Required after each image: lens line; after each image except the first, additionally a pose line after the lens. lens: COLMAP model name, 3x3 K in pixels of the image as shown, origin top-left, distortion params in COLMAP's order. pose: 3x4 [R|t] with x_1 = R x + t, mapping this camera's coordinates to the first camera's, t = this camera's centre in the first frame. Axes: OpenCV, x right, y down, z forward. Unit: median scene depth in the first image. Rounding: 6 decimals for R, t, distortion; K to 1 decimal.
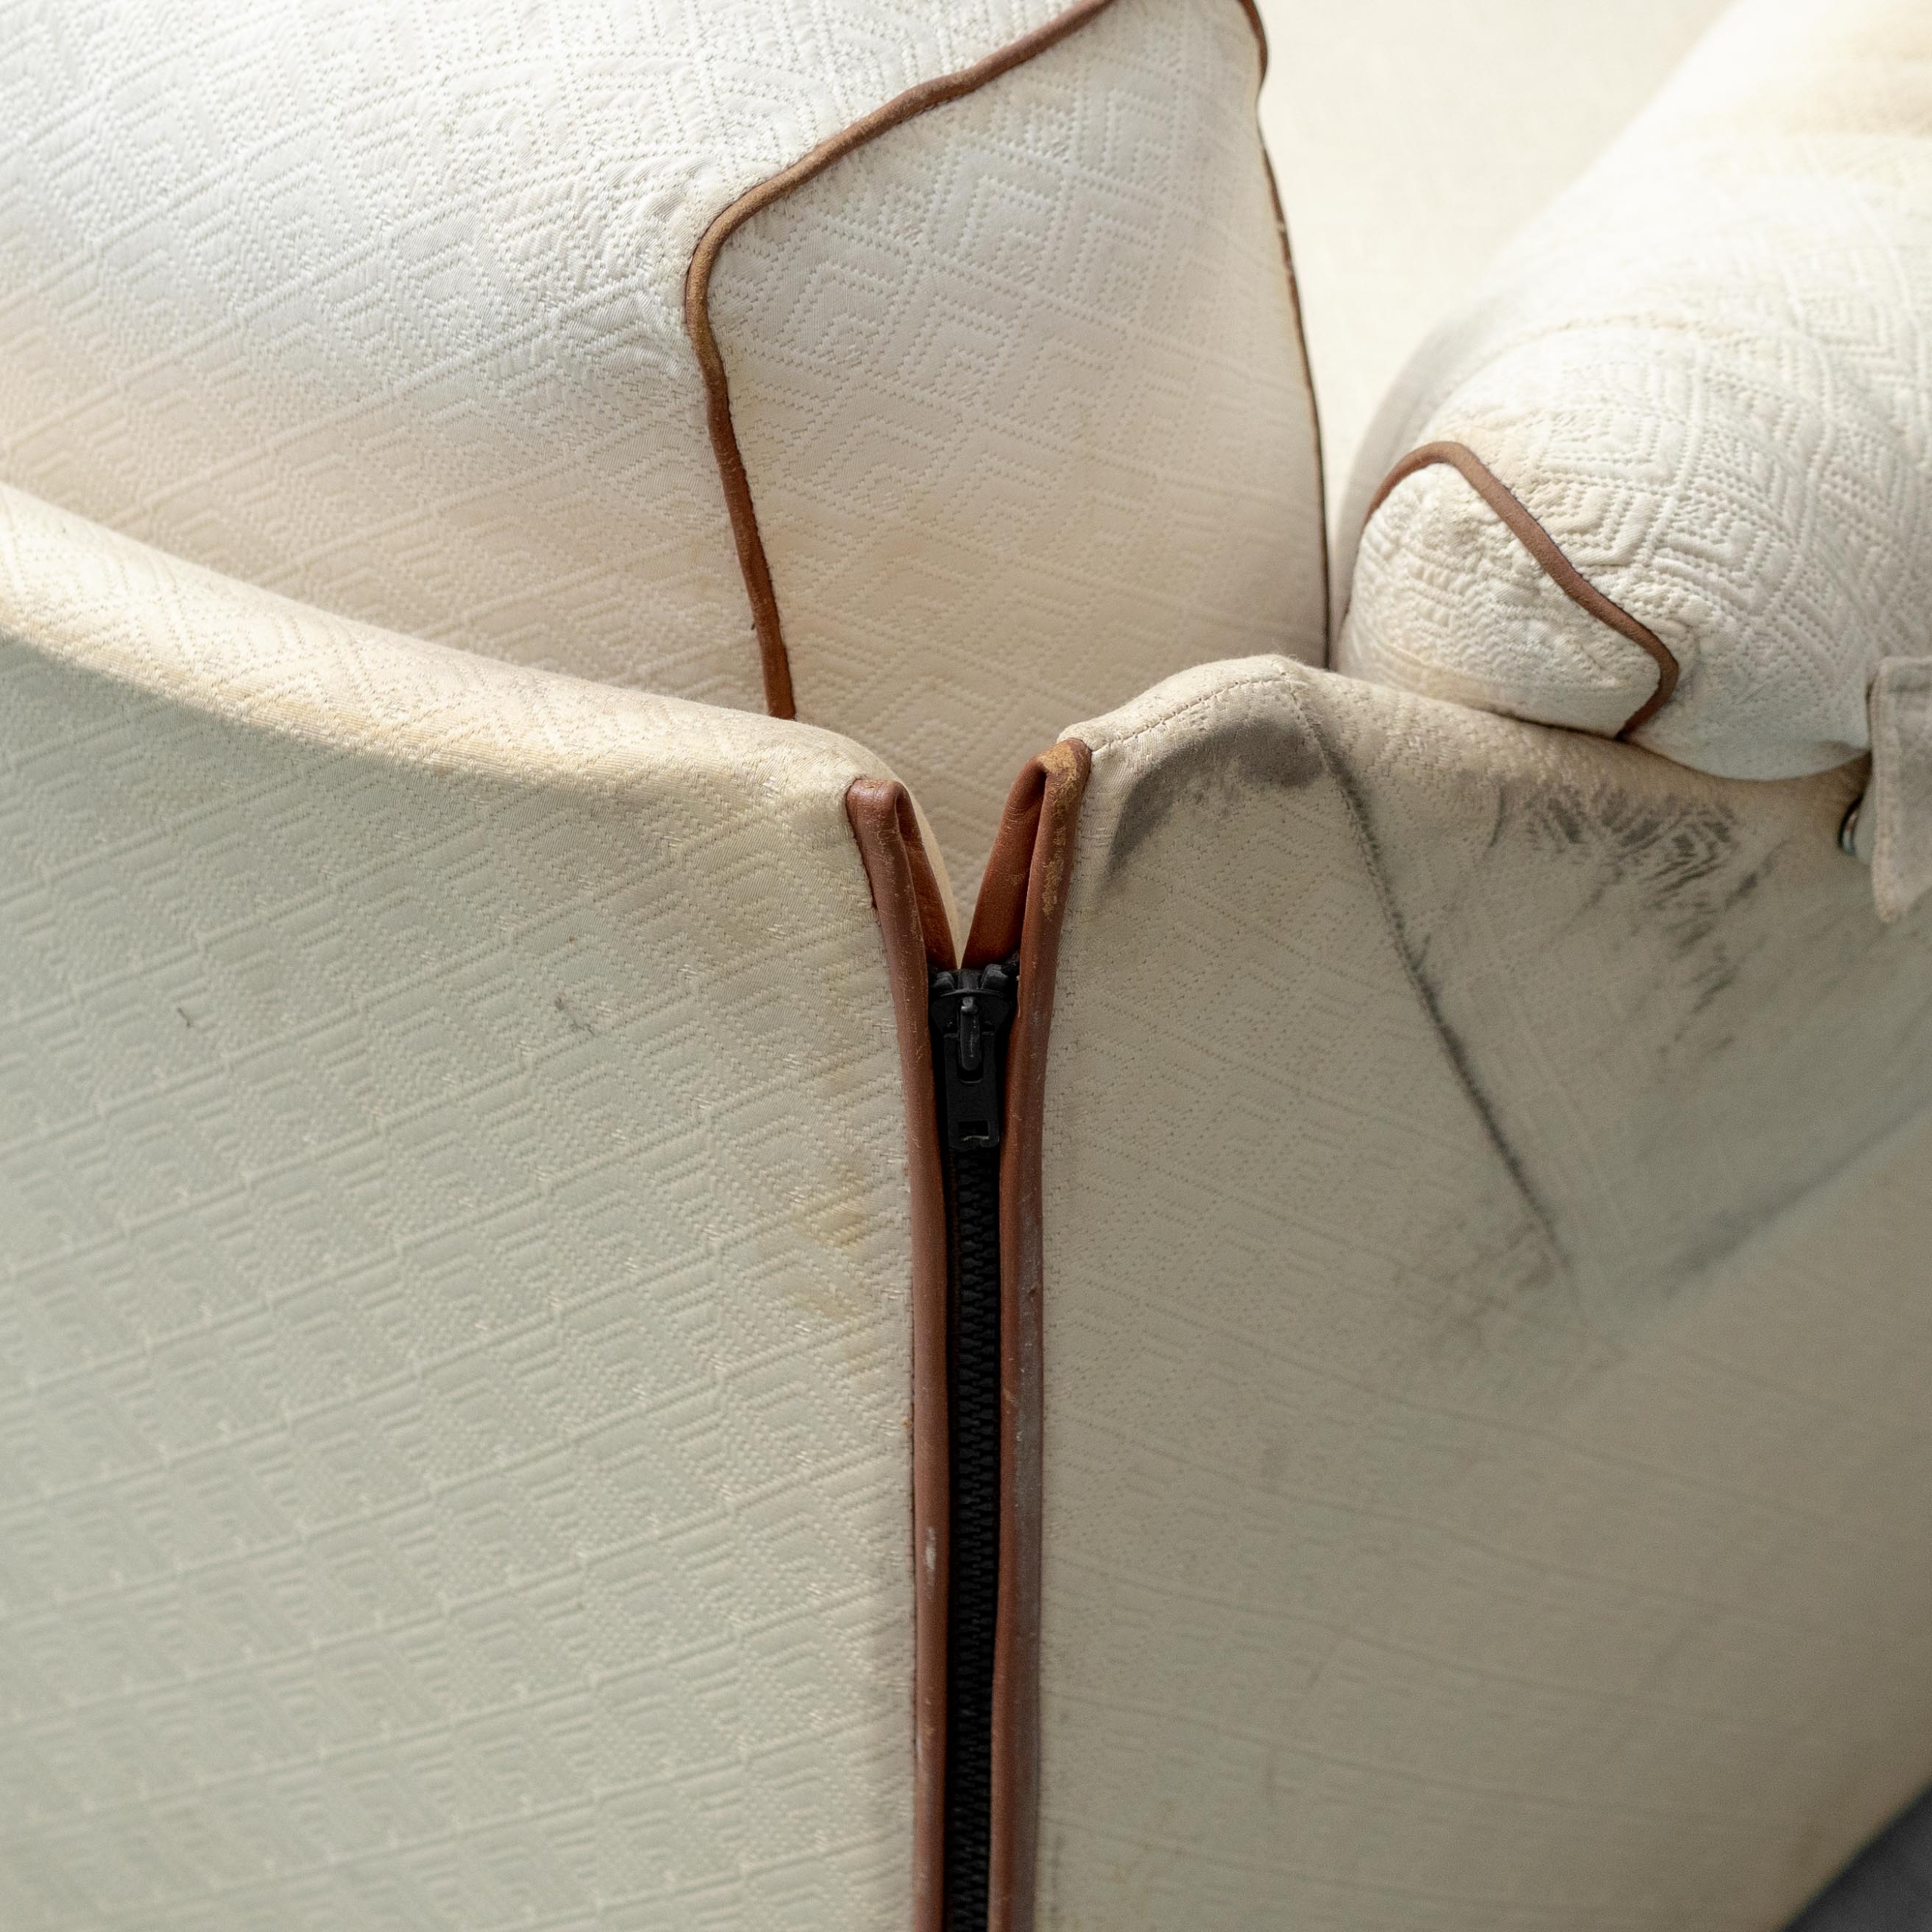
lens RADIAL K [[6836.3, 0, 958.6], [0, 6836.3, 958.0], [0, 0, 1]] dist [0.063075, 0.000000]
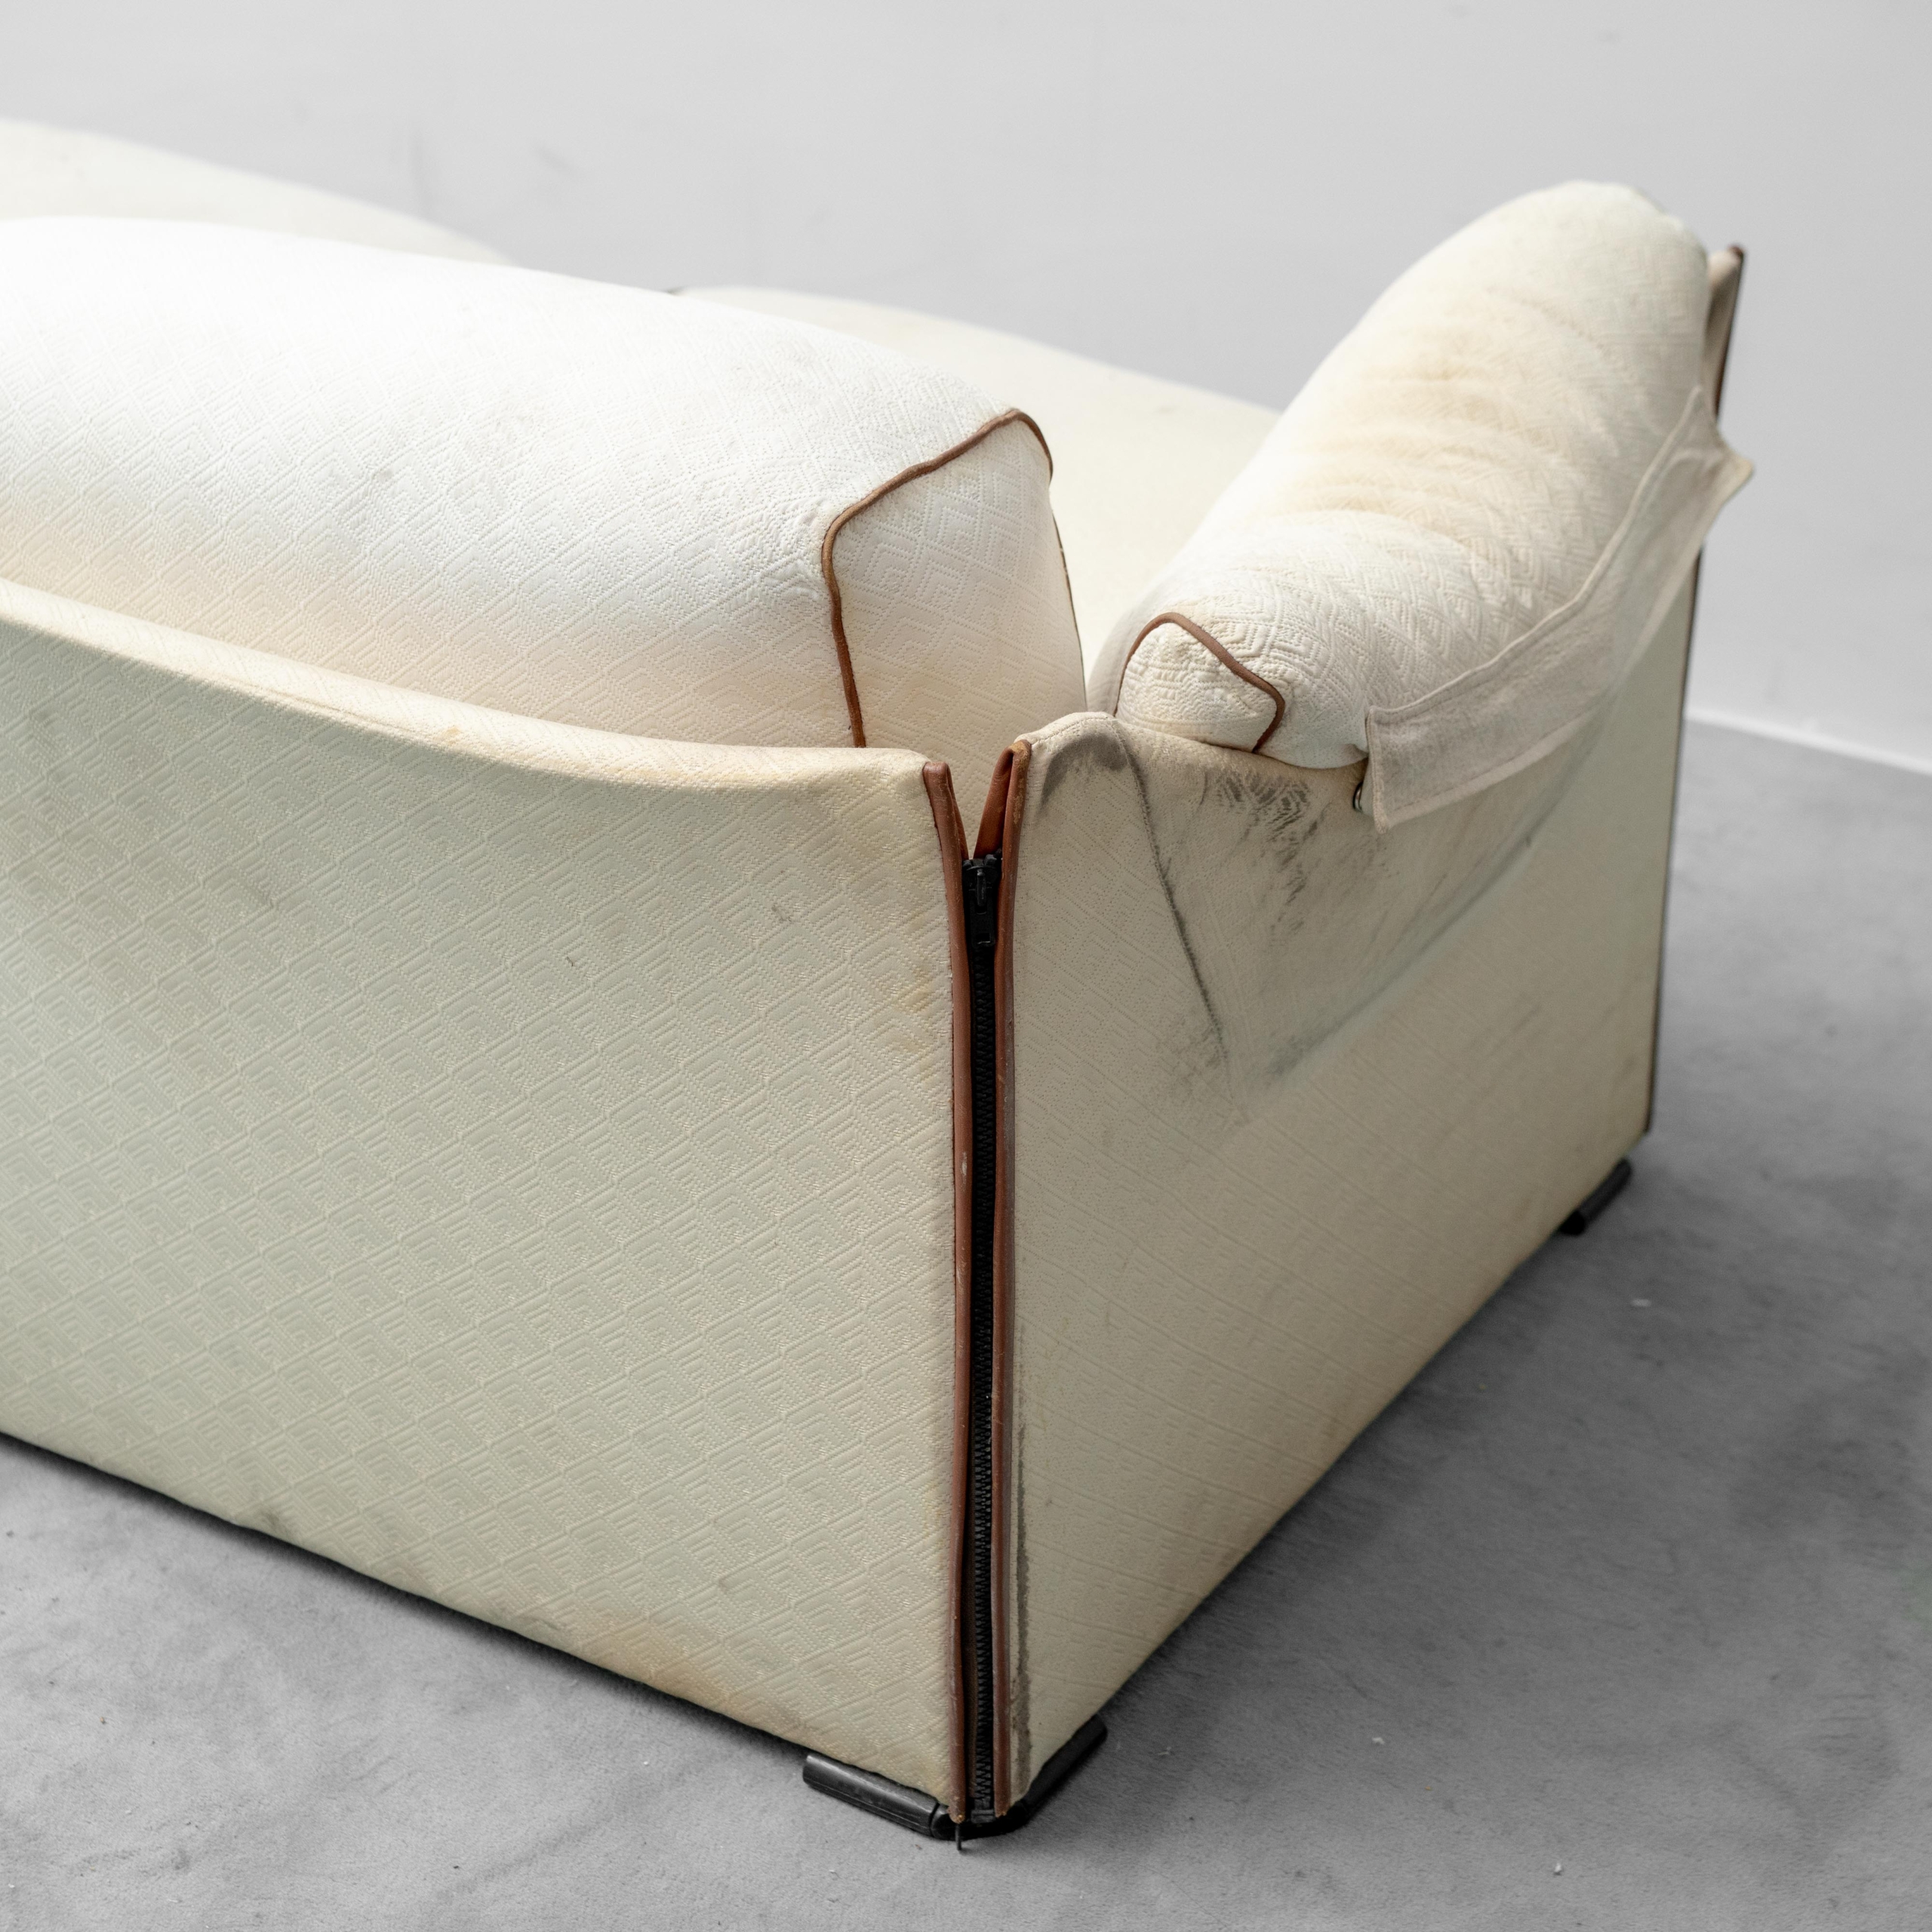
lens RADIAL K [[4379.9, 0, 971.2], [0, 4379.9, 972.0], [0, 0, 1]] dist [0.044971, 0.000000]
pose [[0.989726, -0.074558, 0.121996, -0.165290], [0.091012, 0.986602, -0.135399, 0.215537], [-0.110266, 0.145111, 0.983252, -0.335261]]
